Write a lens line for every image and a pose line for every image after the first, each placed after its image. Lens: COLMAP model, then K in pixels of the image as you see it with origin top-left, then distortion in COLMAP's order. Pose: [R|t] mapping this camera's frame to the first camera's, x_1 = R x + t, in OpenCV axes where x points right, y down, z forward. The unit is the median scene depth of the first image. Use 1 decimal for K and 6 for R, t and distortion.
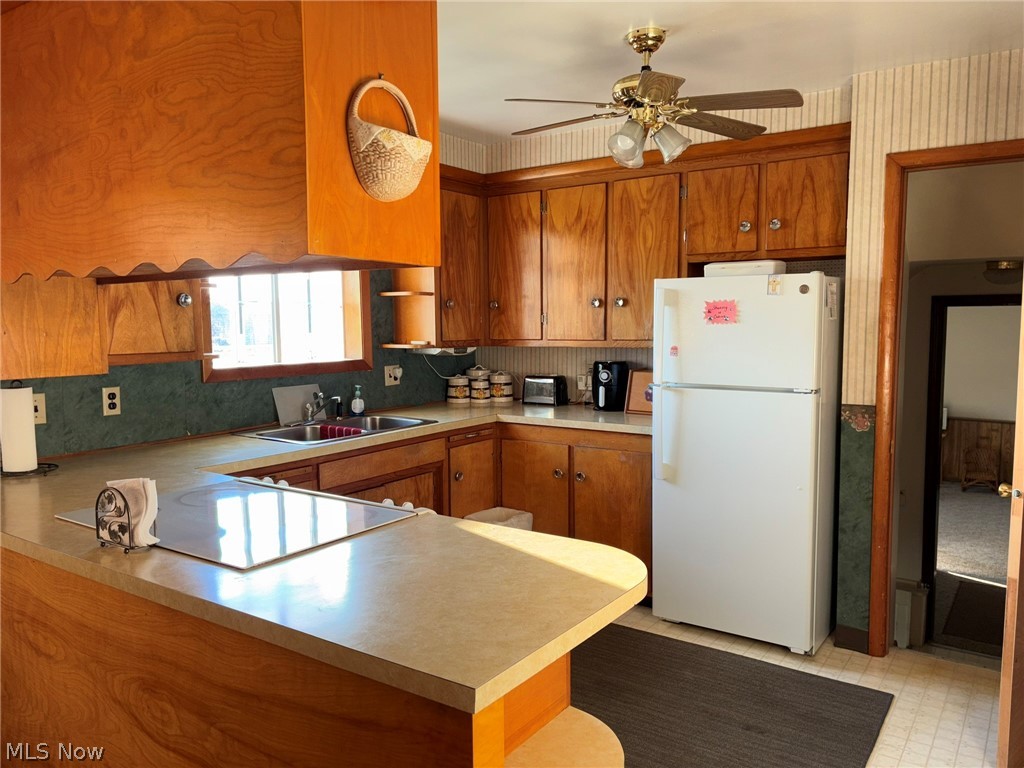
lens RADIAL K [[770.4, 0, 512.5], [0, 770.4, 389.8], [0, 0, 1]] dist [0.030159, -0.033230]
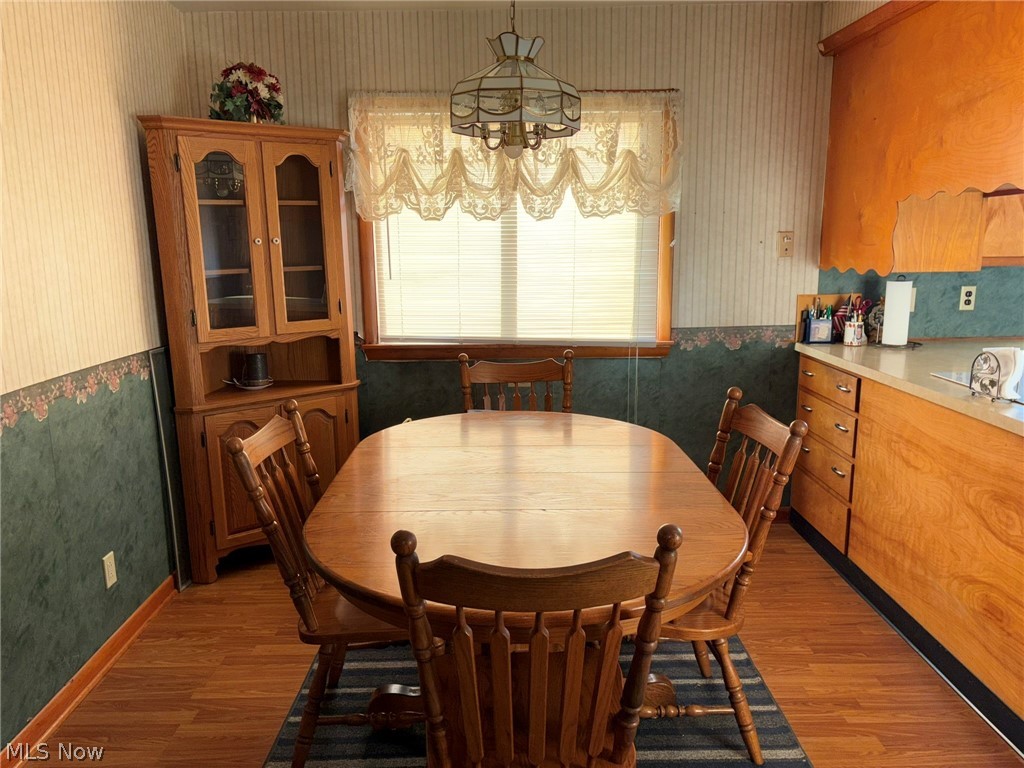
lens RADIAL K [[770.4, 0, 508.5], [0, 770.4, 388.9], [0, 0, 1]] dist [0.030159, -0.033230]
pose [[0.573564, 0.155860, -0.804197, 0.088239], [-0.070438, 0.987480, 0.141144, 0.054800], [0.816127, -0.024310, 0.577361, -0.421156]]
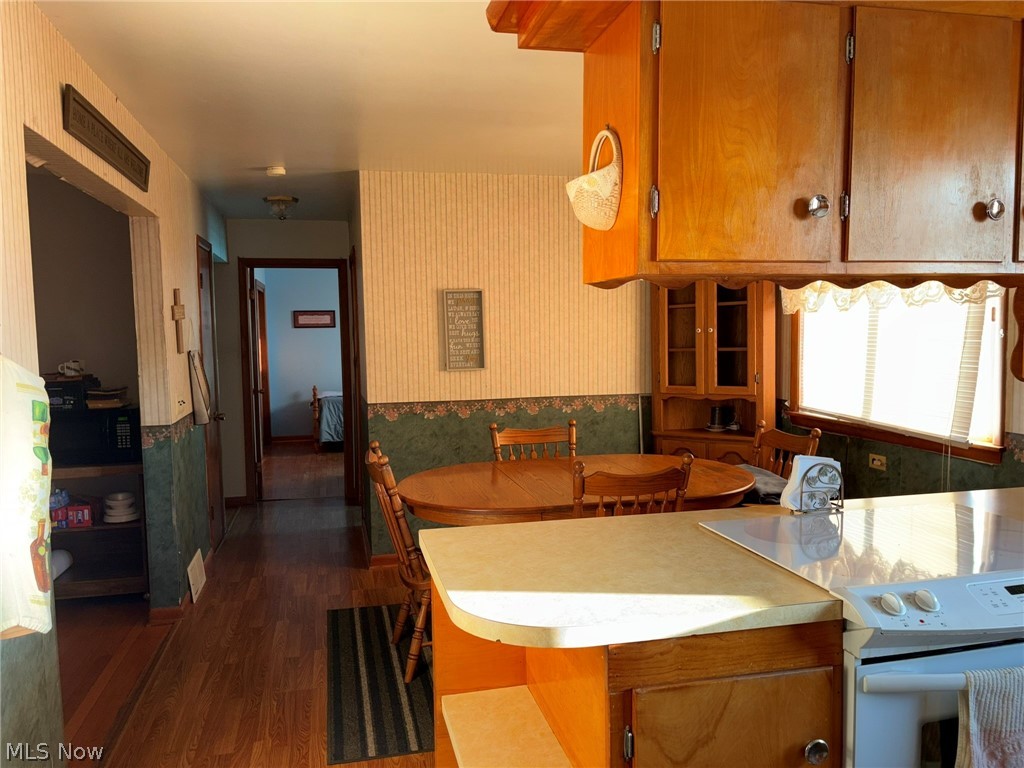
lens RADIAL K [[770.4, 0, 511.2], [0, 770.4, 388.2], [0, 0, 1]] dist [0.030159, -0.033230]
pose [[-0.670608, 0.075785, -0.737931, 0.648529], [-0.047170, 0.988398, 0.144375, -0.130883], [0.740311, 0.131628, -0.659253, 1.314768]]
